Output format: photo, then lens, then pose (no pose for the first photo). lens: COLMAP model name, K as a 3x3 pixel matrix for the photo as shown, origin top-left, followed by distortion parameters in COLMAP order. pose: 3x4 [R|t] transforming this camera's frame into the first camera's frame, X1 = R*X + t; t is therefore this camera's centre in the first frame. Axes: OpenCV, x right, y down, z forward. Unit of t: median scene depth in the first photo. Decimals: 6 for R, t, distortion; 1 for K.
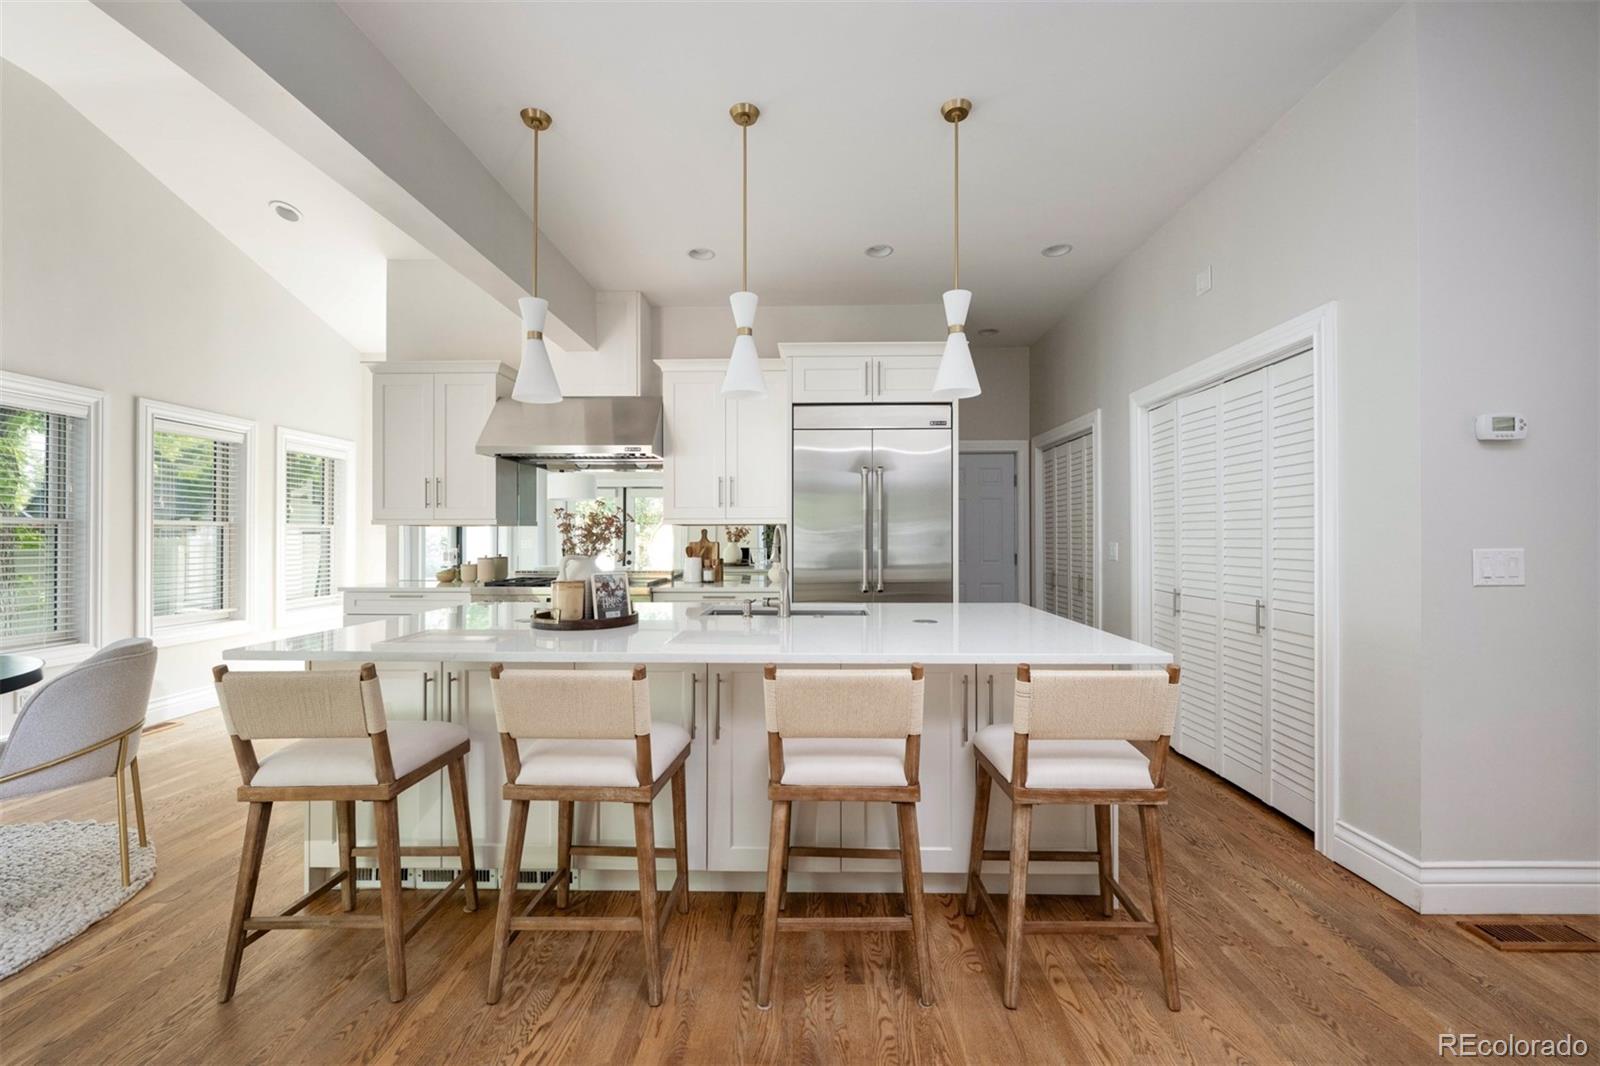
lens RADIAL K [[654.5, 0, 813.7], [0, 654.5, 531.6], [0, 0, 1]] dist [0.001102, -0.000146]
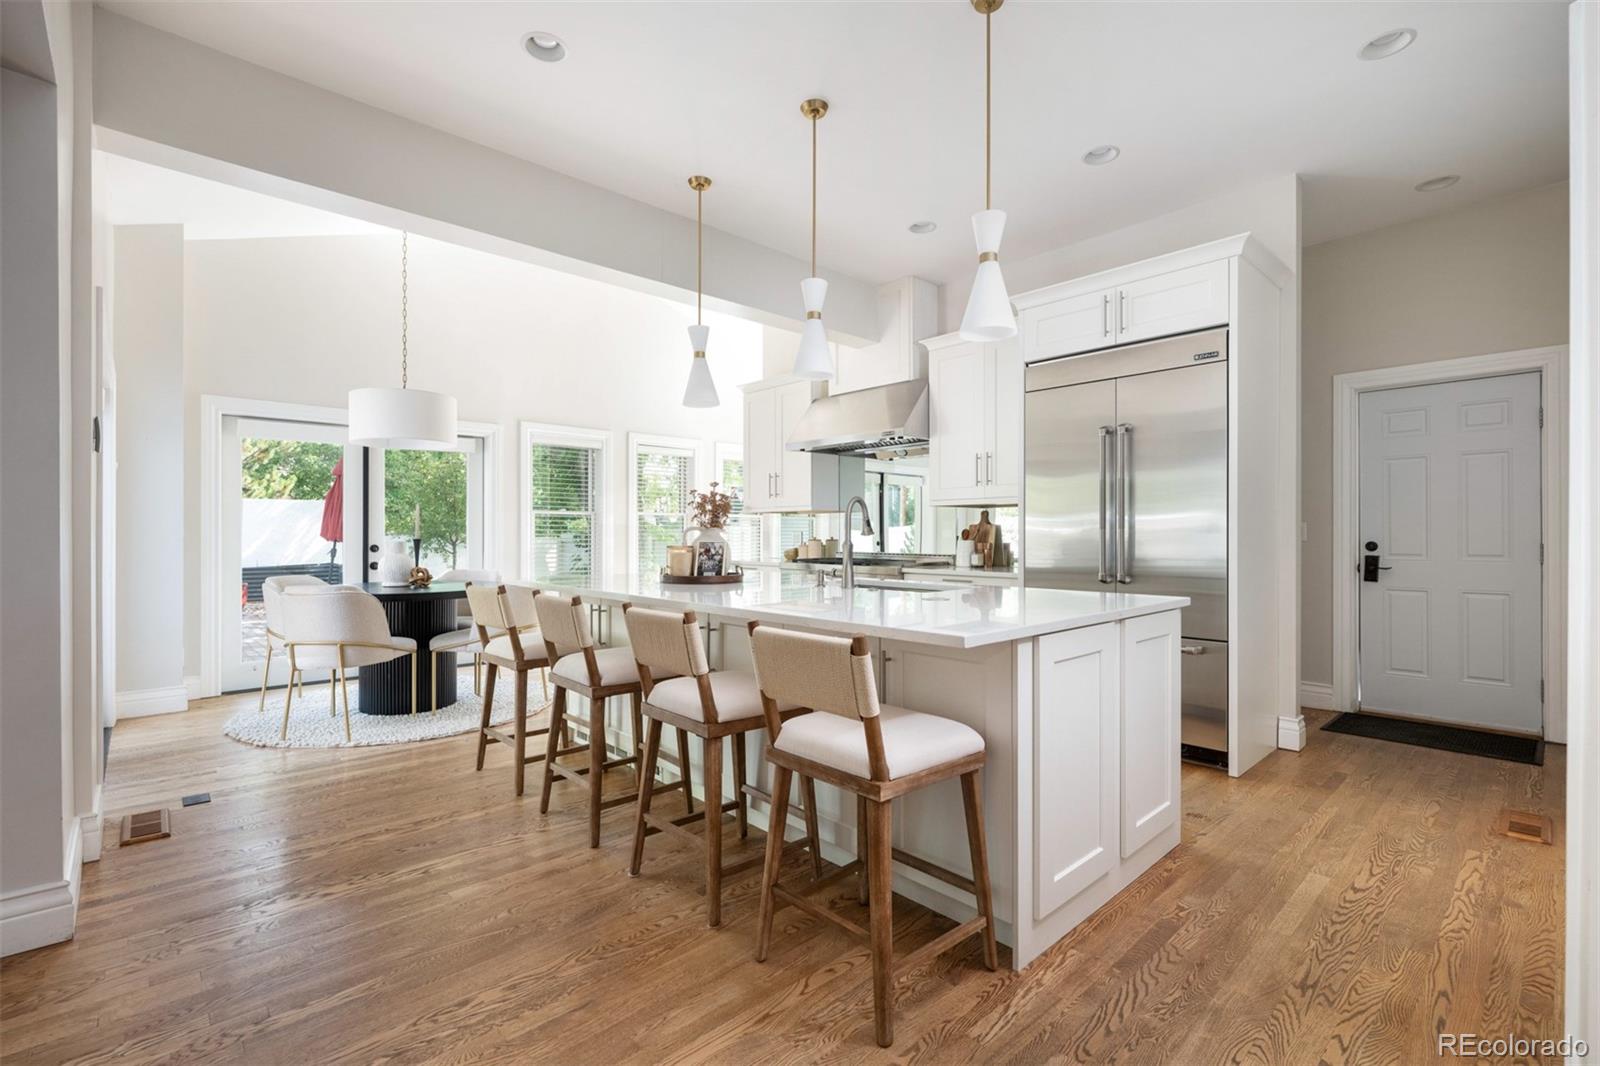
lens RADIAL K [[739.8, 0, 802.7], [0, 739.8, 532.4], [0, 0, 1]] dist [-0.003359, 0.000507]
pose [[0.679894, -0.002282, -0.733306, 0.559665], [0.003847, 0.999992, 0.000454, 0.033079], [0.733300, -0.003130, 0.679898, 0.131016]]
